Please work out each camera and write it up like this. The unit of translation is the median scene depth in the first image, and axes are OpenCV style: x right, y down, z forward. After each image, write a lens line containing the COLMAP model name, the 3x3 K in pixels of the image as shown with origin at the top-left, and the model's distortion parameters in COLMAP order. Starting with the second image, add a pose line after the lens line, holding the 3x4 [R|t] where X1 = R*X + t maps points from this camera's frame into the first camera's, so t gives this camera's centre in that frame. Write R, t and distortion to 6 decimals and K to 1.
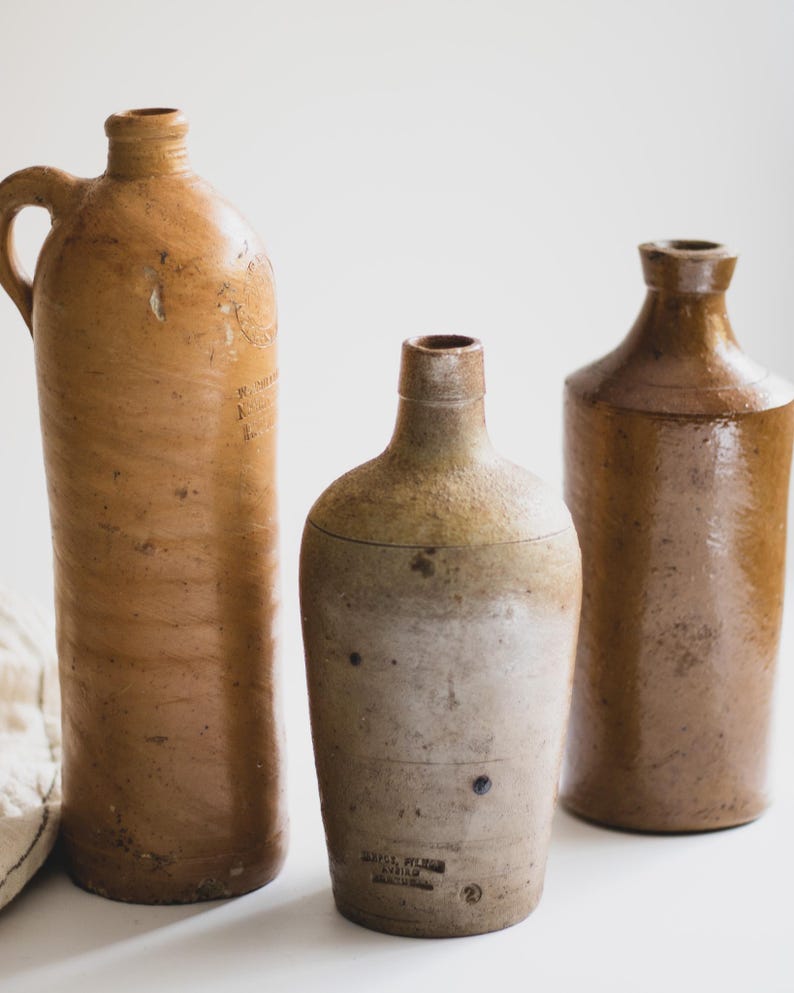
lens RADIAL K [[2795.9, 0, 399.2], [0, 2795.9, 423.1], [0, 0, 1]] dist [-0.113107, 0.000000]
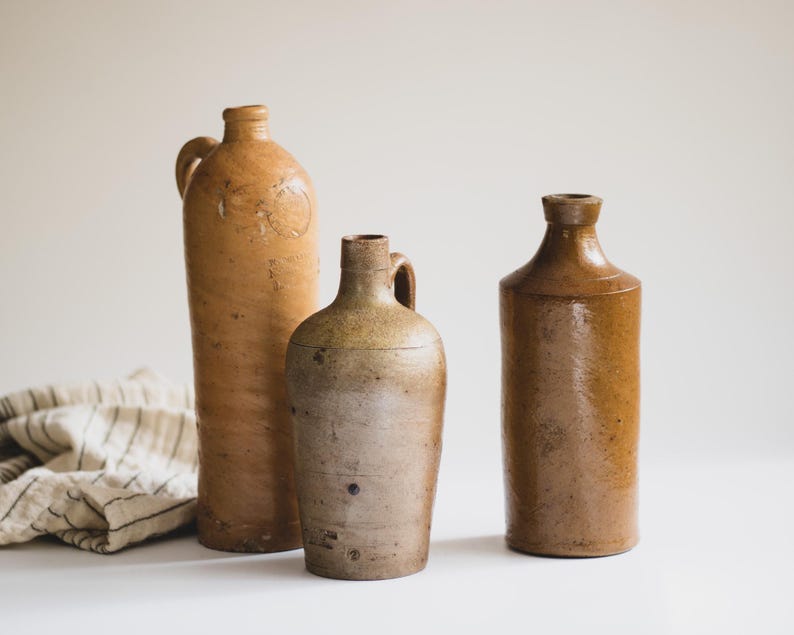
lens RADIAL K [[2235.6, 0, 397.4], [0, 2235.6, 318.5], [0, 0, 1]] dist [-0.113107, 0.000000]
pose [[0.890543, 0.056090, -0.451428, 0.669980], [-0.083855, 0.995604, -0.041719, 0.078569], [0.447104, 0.075007, 0.891332, -0.236568]]
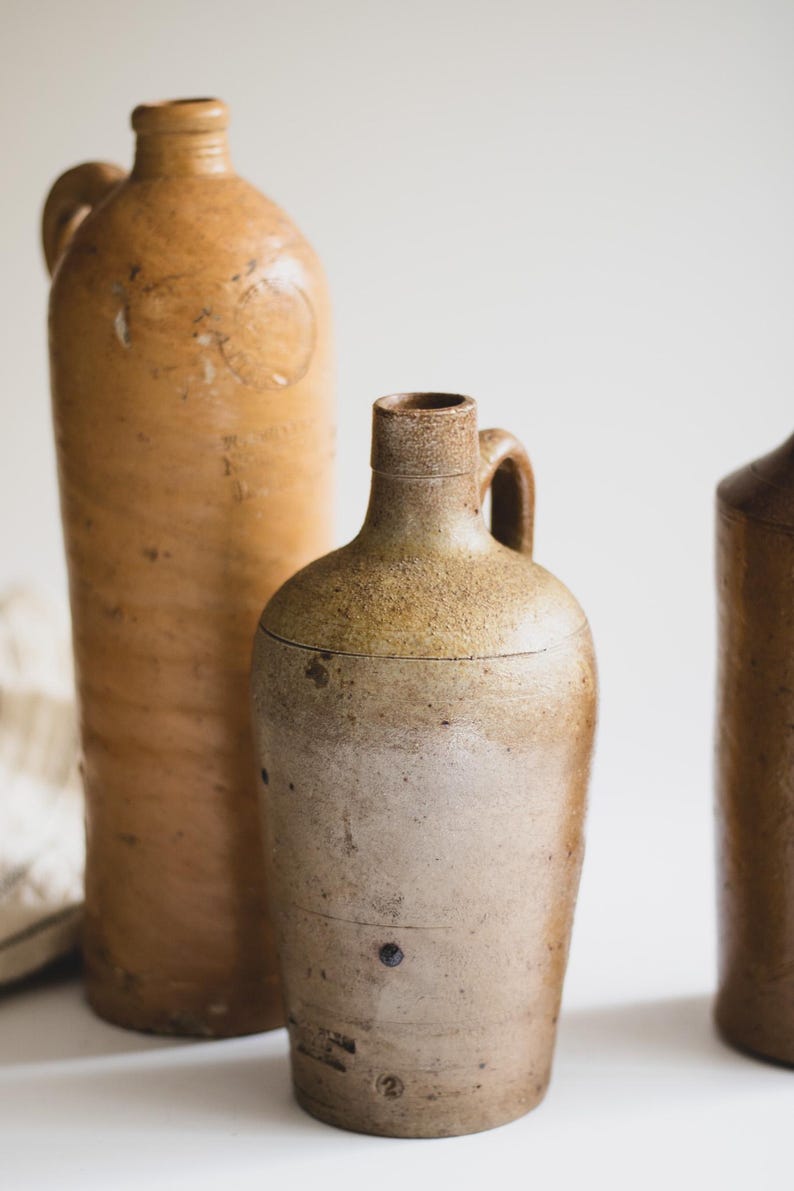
lens RADIAL K [[2937.5, 0, 429.9], [0, 2937.5, 630.1], [0, 0, 1]] dist [-0.097035, 0.000000]
pose [[0.871006, 0.121480, -0.476017, 0.425100], [-0.098715, 0.992460, 0.072650, -0.025189], [0.481253, -0.016289, 0.876430, 0.263825]]
